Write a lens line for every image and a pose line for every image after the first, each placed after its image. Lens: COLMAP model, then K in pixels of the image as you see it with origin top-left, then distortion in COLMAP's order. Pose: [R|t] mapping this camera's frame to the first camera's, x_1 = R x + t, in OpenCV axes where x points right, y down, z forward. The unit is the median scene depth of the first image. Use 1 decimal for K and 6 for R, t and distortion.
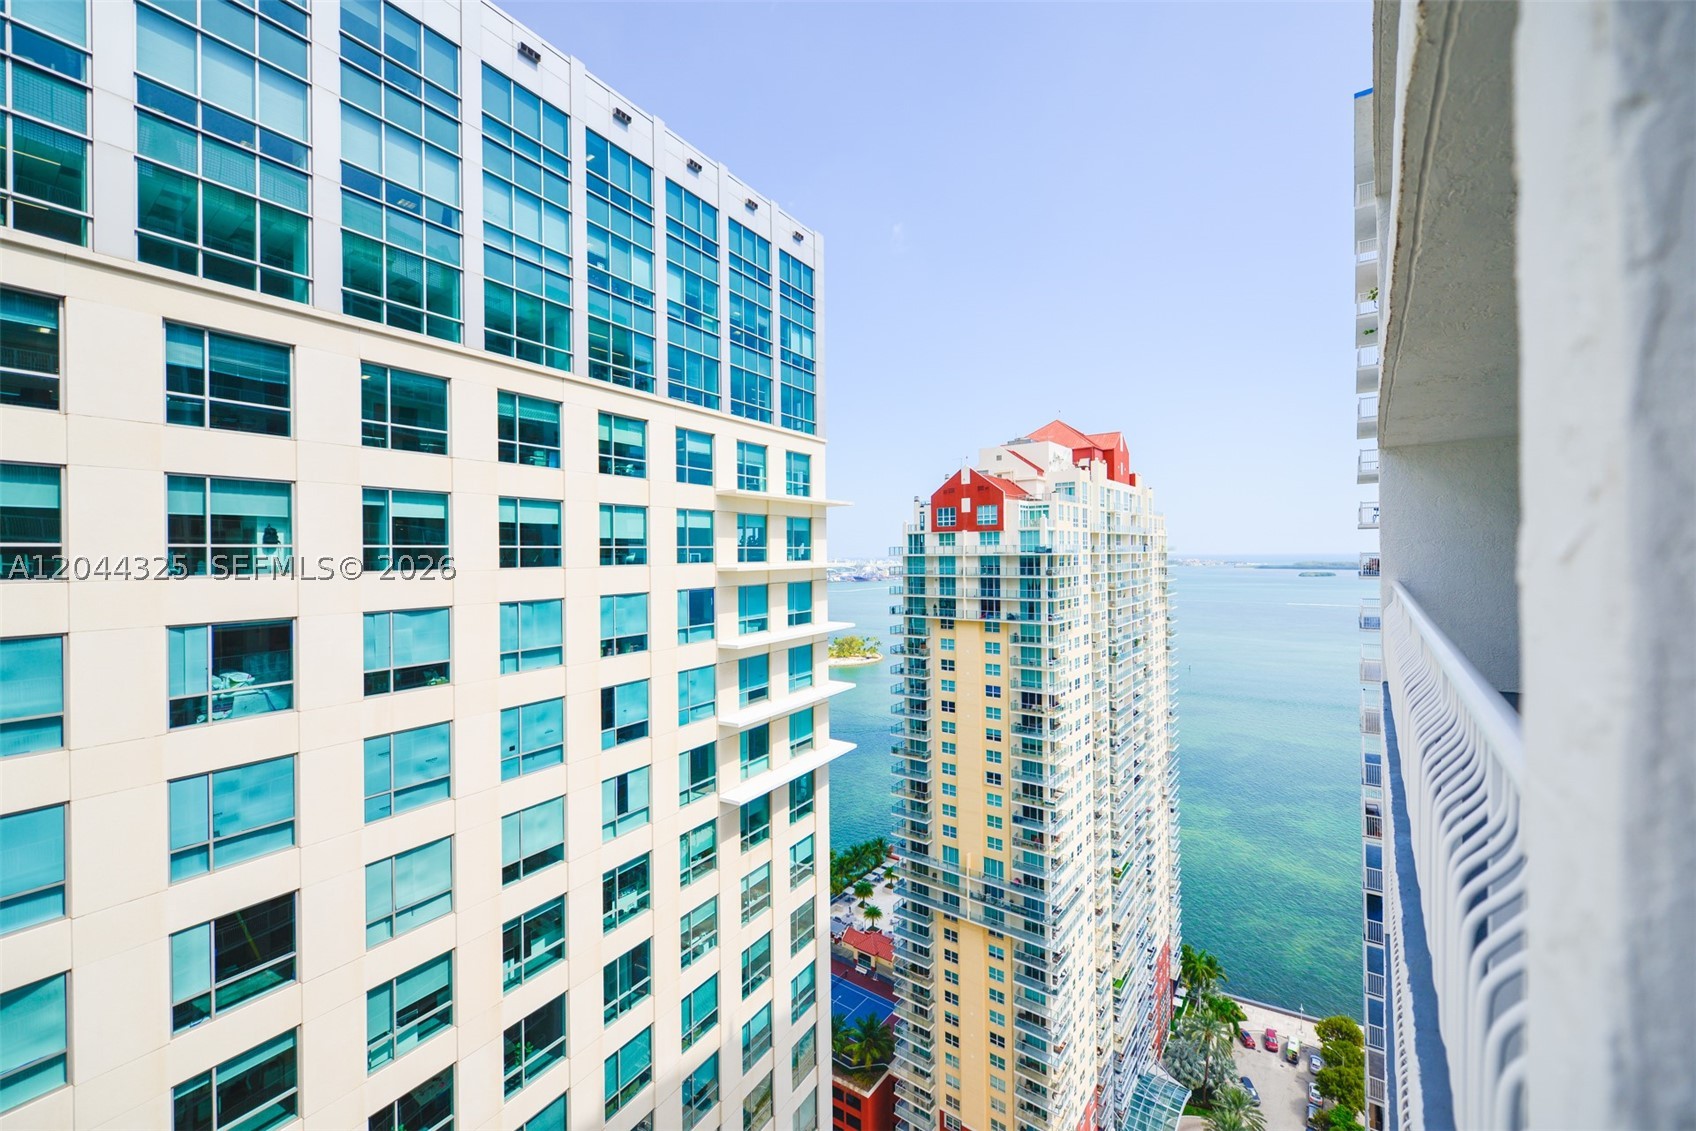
lens RADIAL K [[675.3, 0, 837.1], [0, 675.3, 547.0], [0, 0, 1]] dist [0.004761, -0.002227]
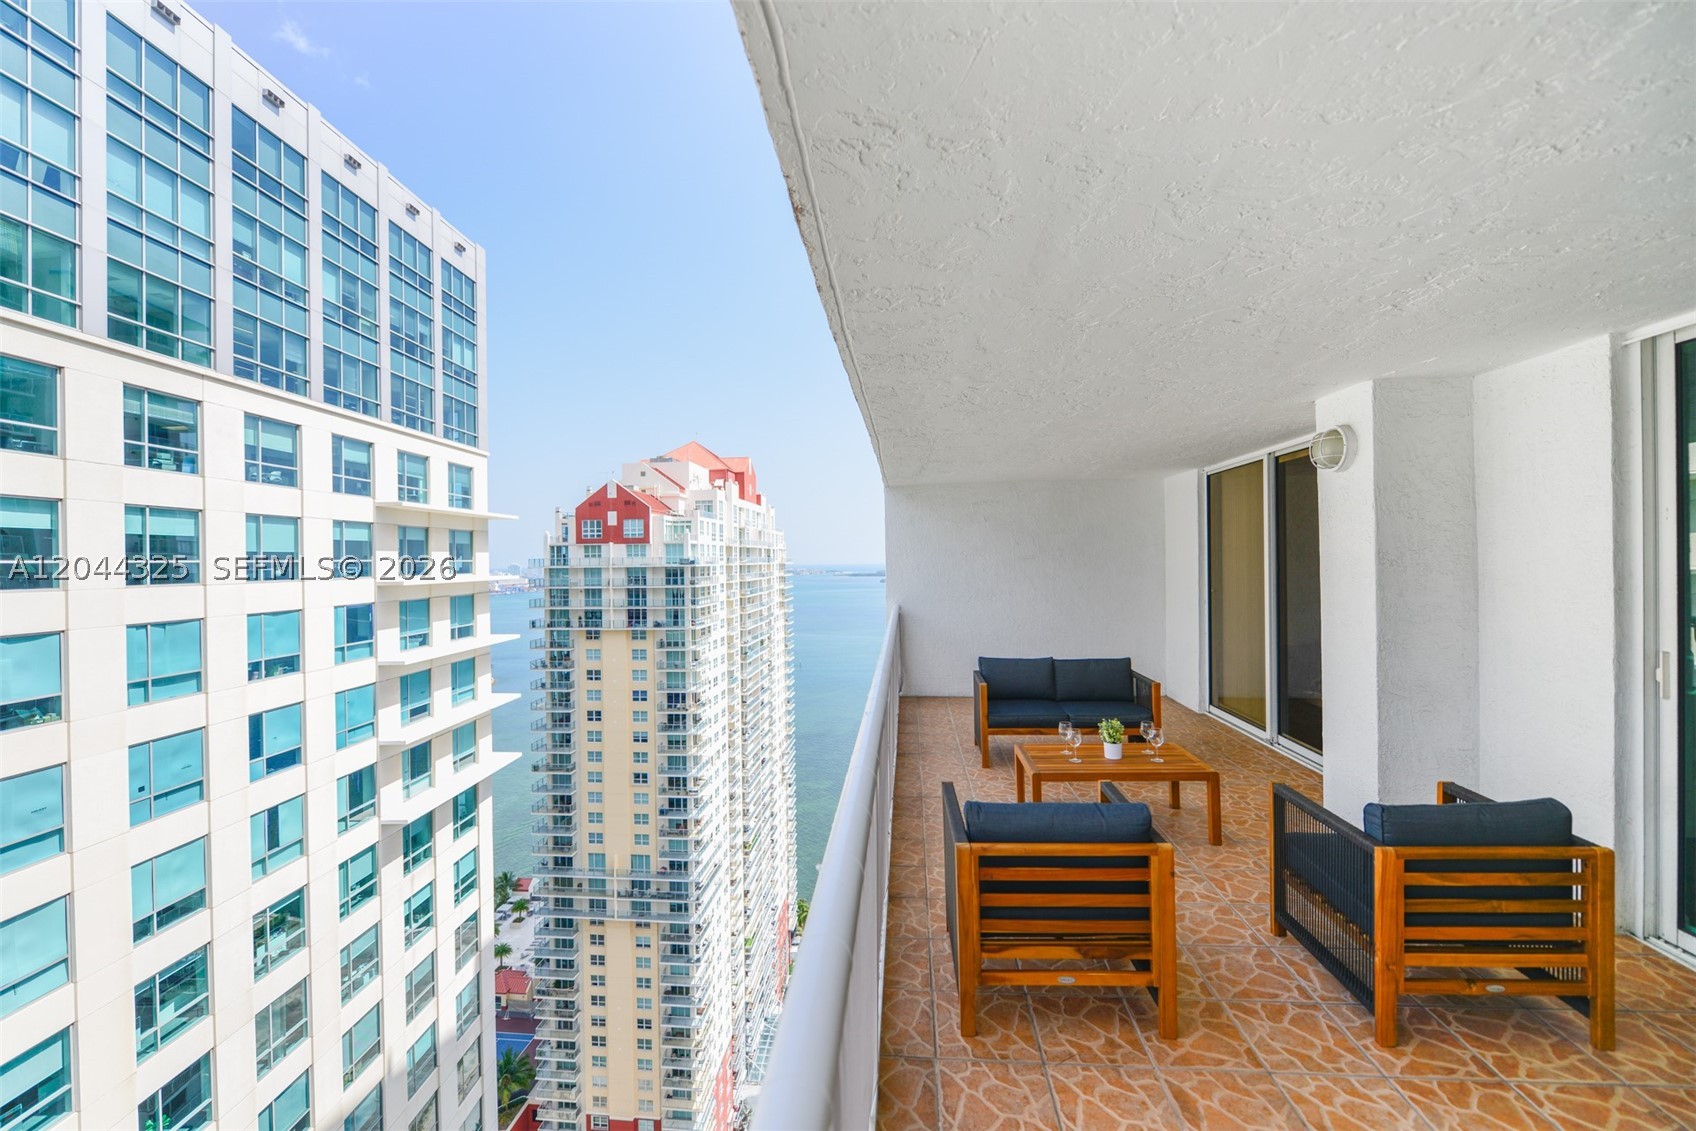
lens RADIAL K [[675.3, 0, 859.7], [0, 675.3, 567.3], [0, 0, 1]] dist [0.004761, -0.002227]
pose [[0.842405, -0.009902, 0.538754, -0.116123], [0.002708, 0.999896, 0.014144, -0.001938], [-0.538838, -0.010456, 0.842345, -0.179553]]
